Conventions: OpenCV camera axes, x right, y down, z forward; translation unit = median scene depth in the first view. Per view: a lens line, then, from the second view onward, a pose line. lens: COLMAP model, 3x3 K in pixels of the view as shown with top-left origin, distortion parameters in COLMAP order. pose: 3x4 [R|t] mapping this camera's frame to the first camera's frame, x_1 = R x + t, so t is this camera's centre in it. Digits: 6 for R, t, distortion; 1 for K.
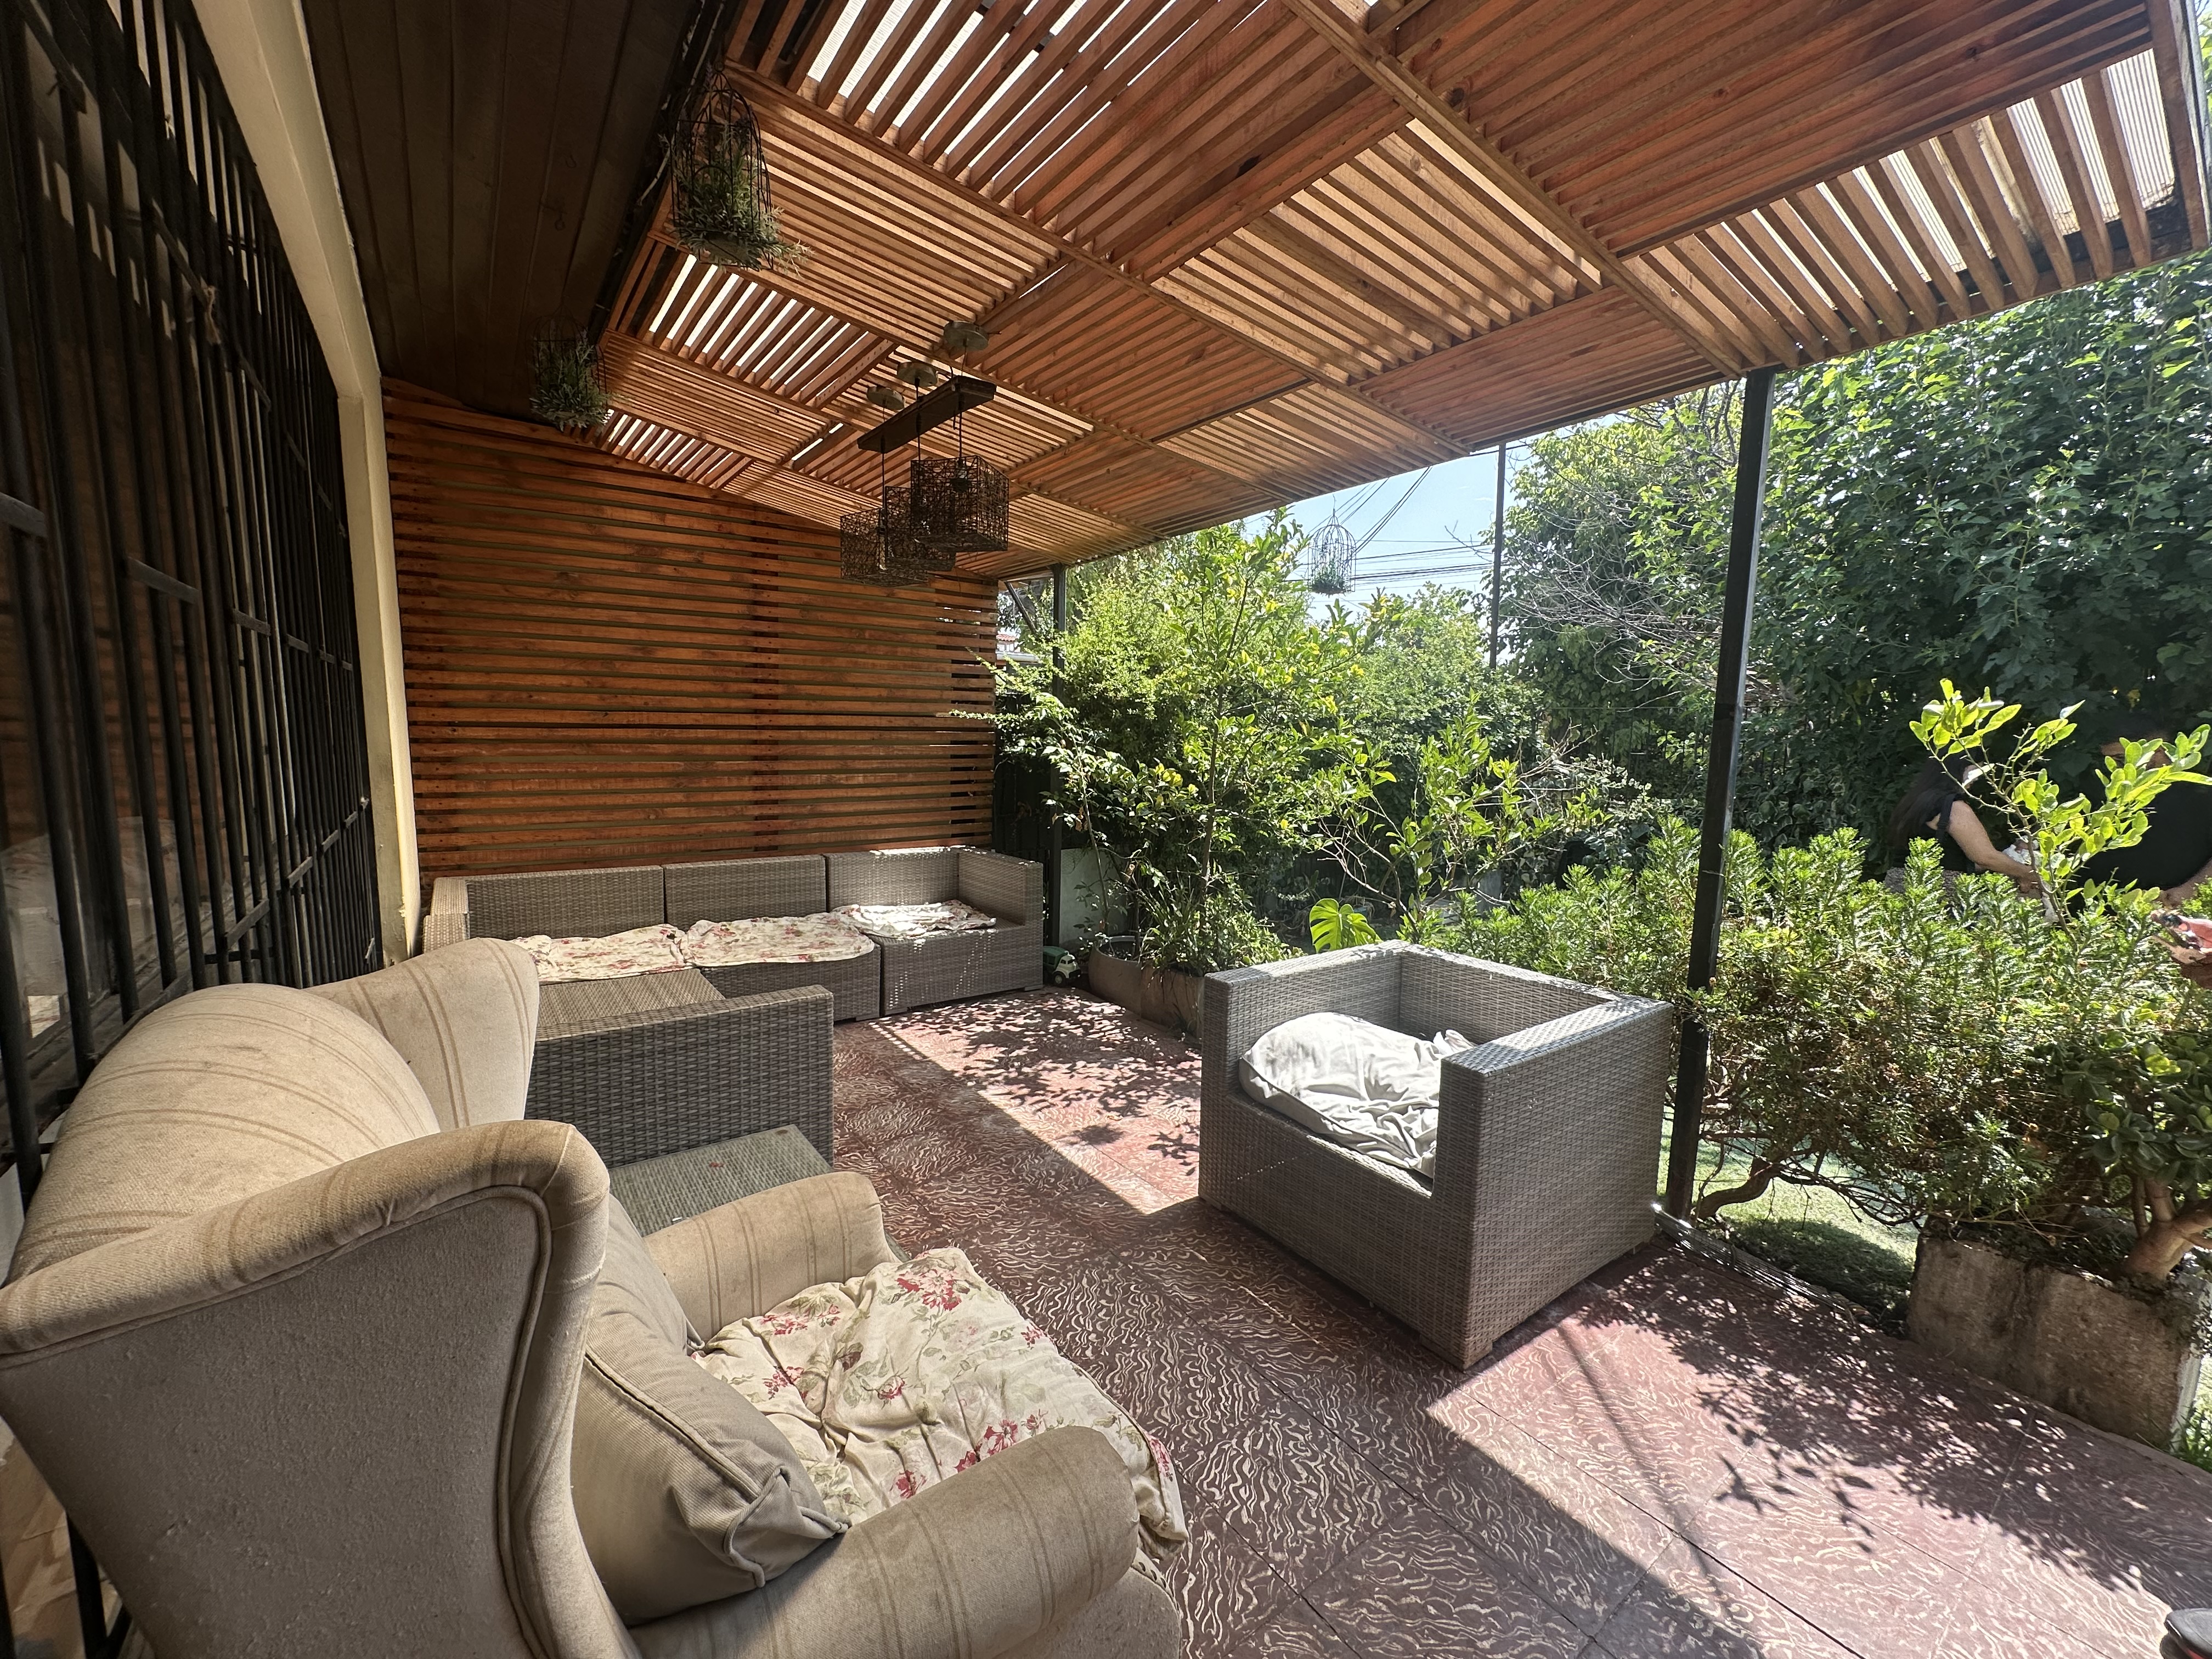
lens RADIAL K [[877.7, 0, 1106.3], [0, 877.7, 829.7], [0, 0, 1]] dist [-0.004380, 0.001124]
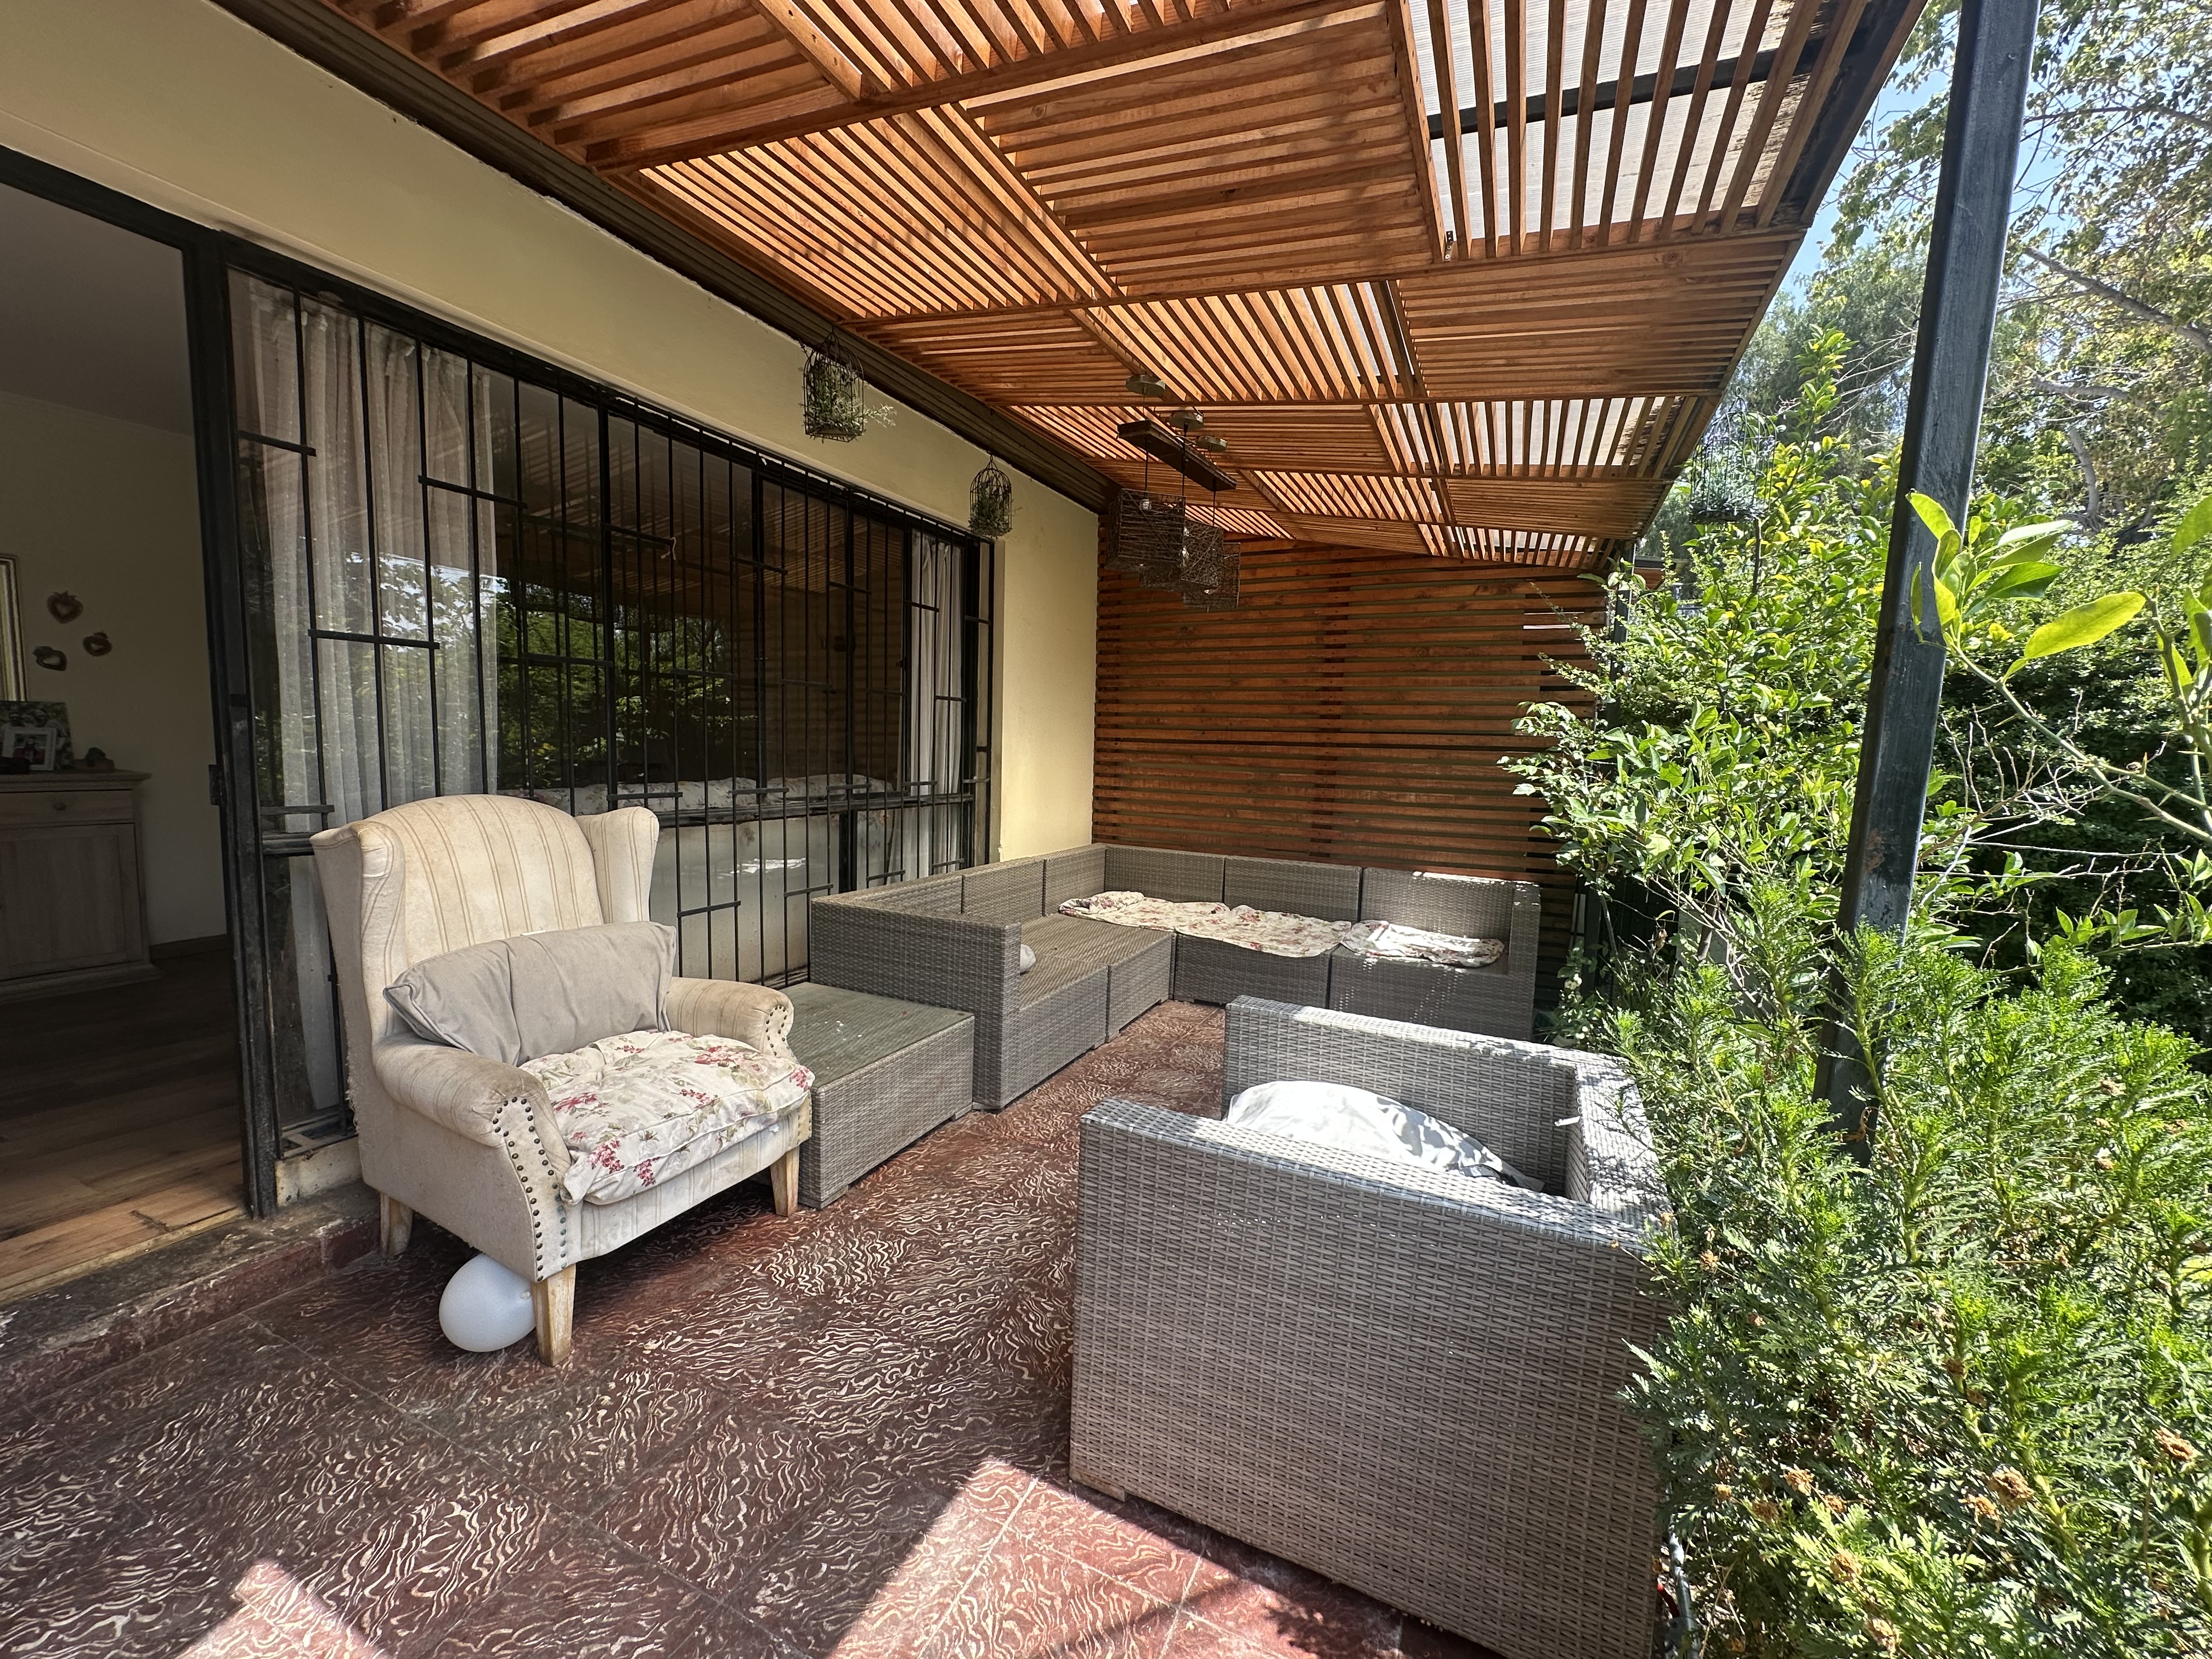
lens RADIAL K [[877.7, 0, 1106.3], [0, 877.7, 830.7], [0, 0, 1]] dist [-0.004380, 0.001124]
pose [[0.486400, 0.083646, -0.869723, 0.465225], [-0.122038, 0.992153, 0.027171, -0.006201], [0.865171, 0.092923, 0.492792, 0.241488]]
